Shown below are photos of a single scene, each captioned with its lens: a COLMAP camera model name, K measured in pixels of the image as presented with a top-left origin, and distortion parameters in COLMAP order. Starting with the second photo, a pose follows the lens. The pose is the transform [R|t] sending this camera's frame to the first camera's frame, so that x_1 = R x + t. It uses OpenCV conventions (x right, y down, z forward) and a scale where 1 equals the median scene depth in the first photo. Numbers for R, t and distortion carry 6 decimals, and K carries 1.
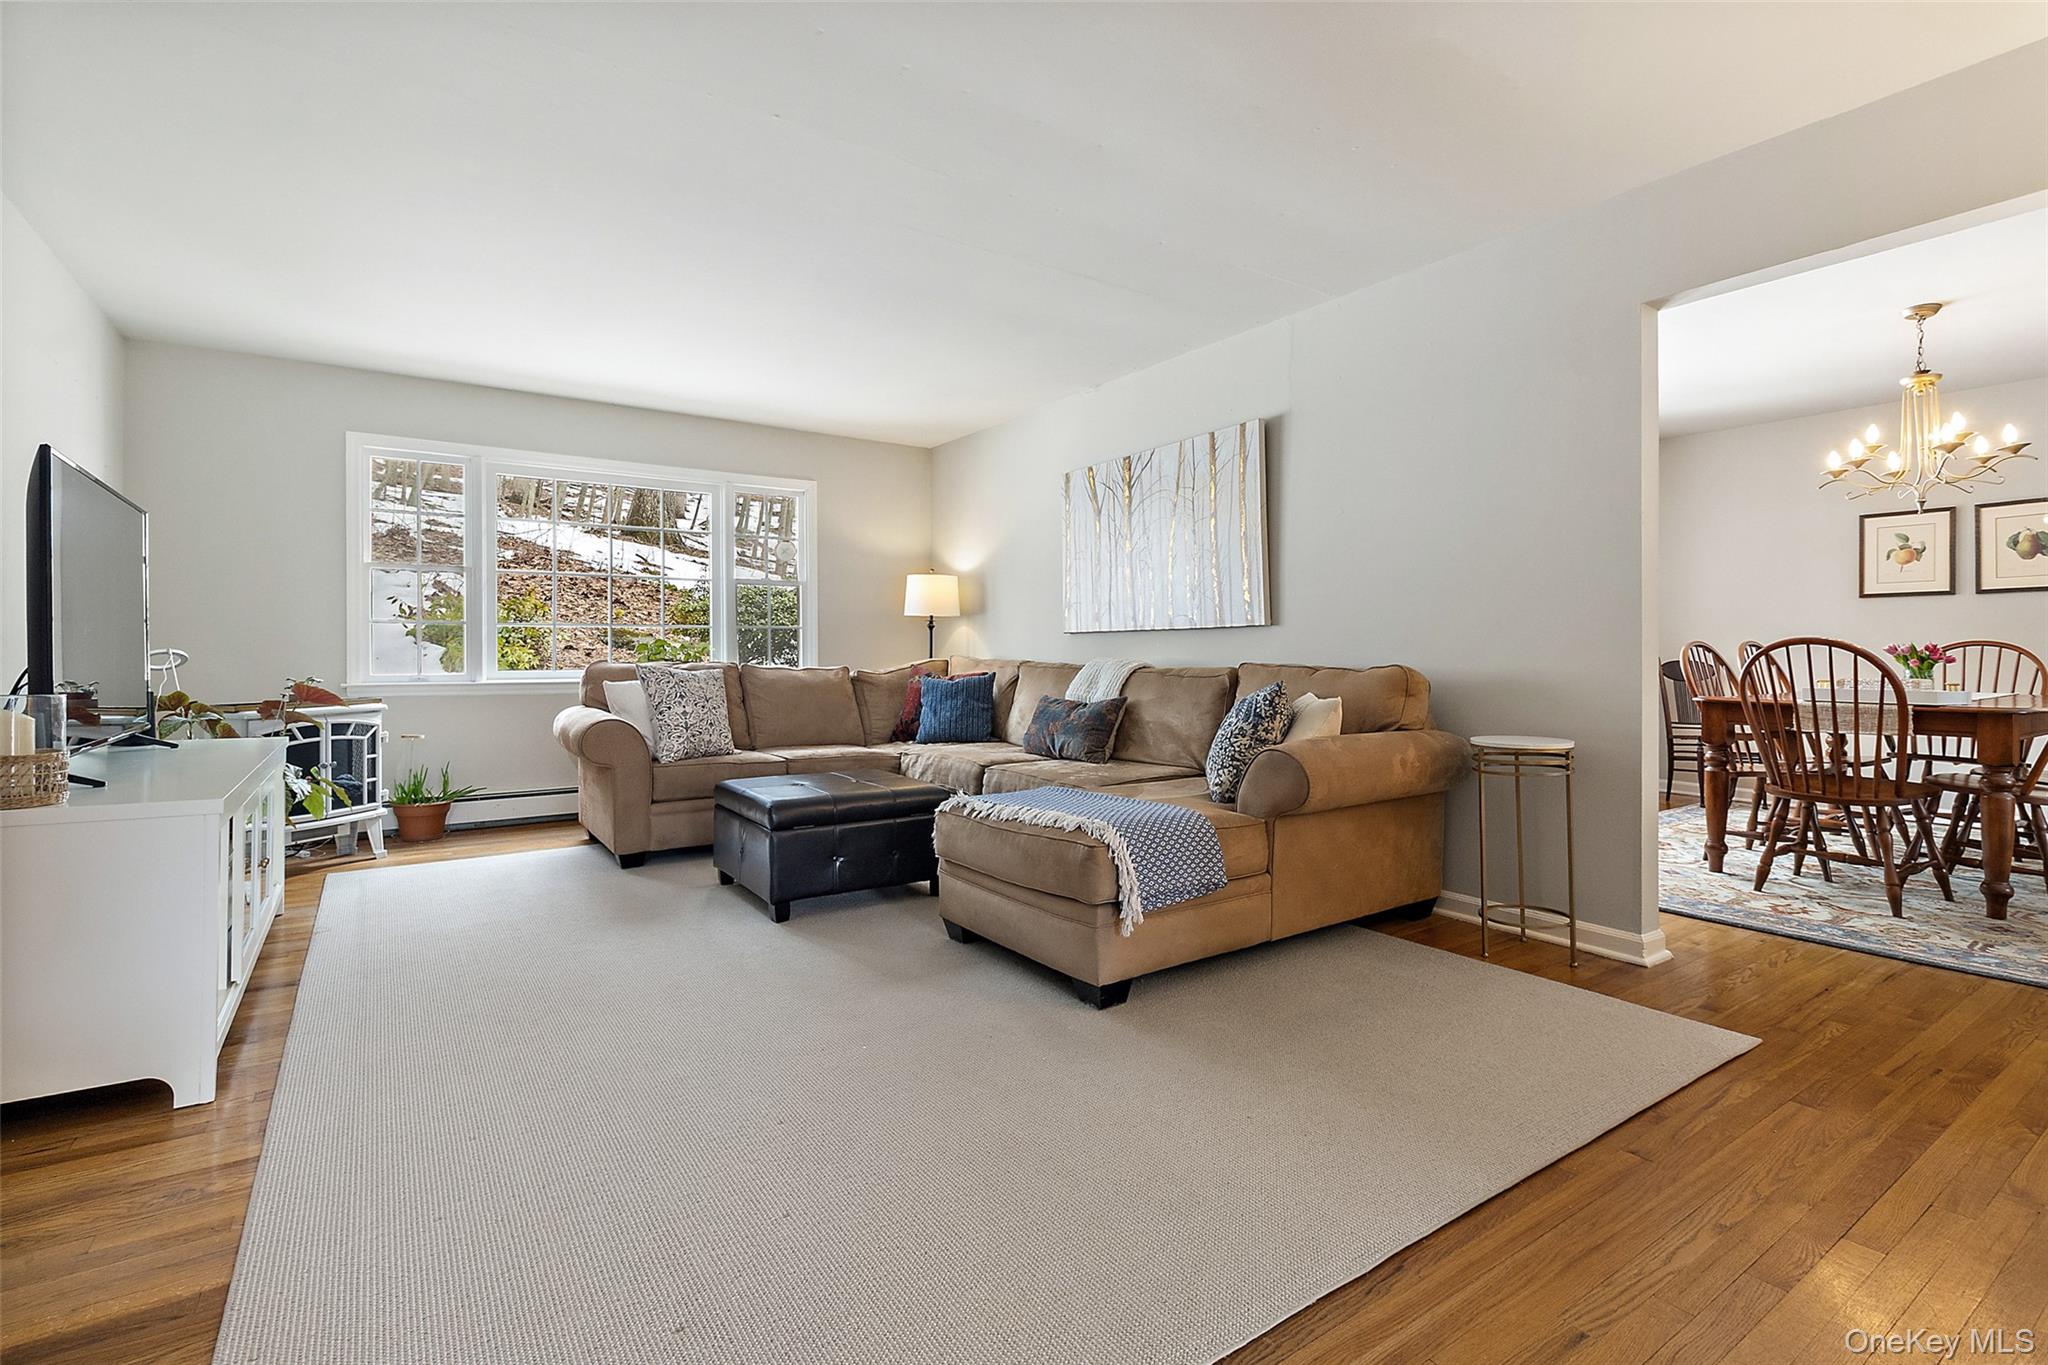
lens RADIAL K [[952.8, 0, 1022.0], [0, 952.8, 669.9], [0, 0, 1]] dist [0.001328, -0.000574]
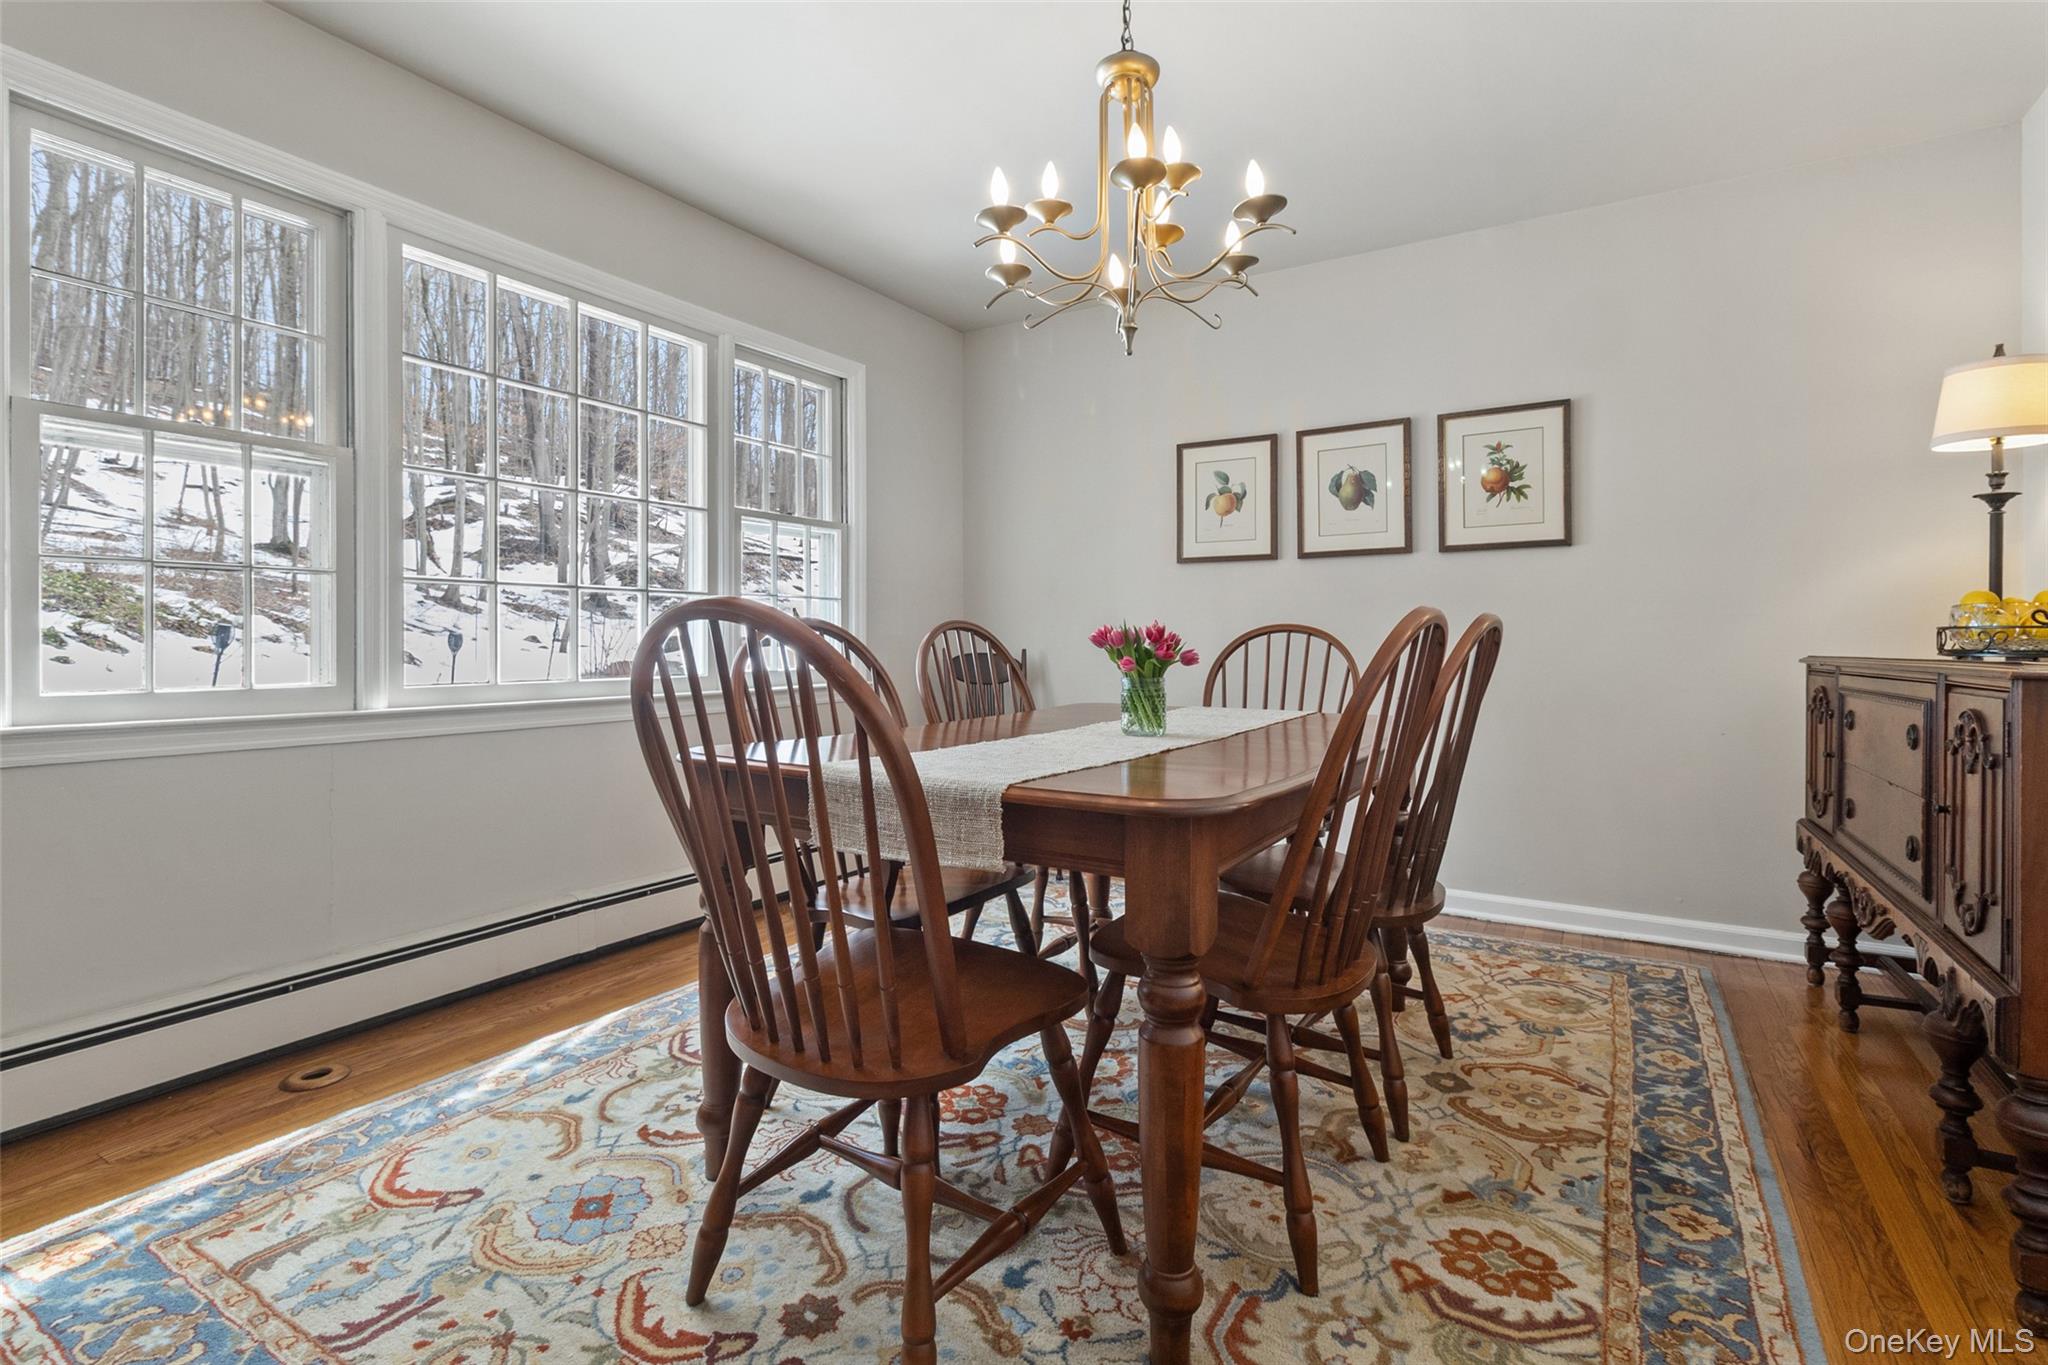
lens RADIAL K [[952.8, 0, 1031.3], [0, 952.8, 646.0], [0, 0, 1]] dist [0.001328, -0.000574]
pose [[0.909871, 0.004324, 0.414869, 0.534196], [-0.000390, 0.999954, -0.009567, -0.008894], [-0.414892, 0.008543, 0.909831, 0.446404]]
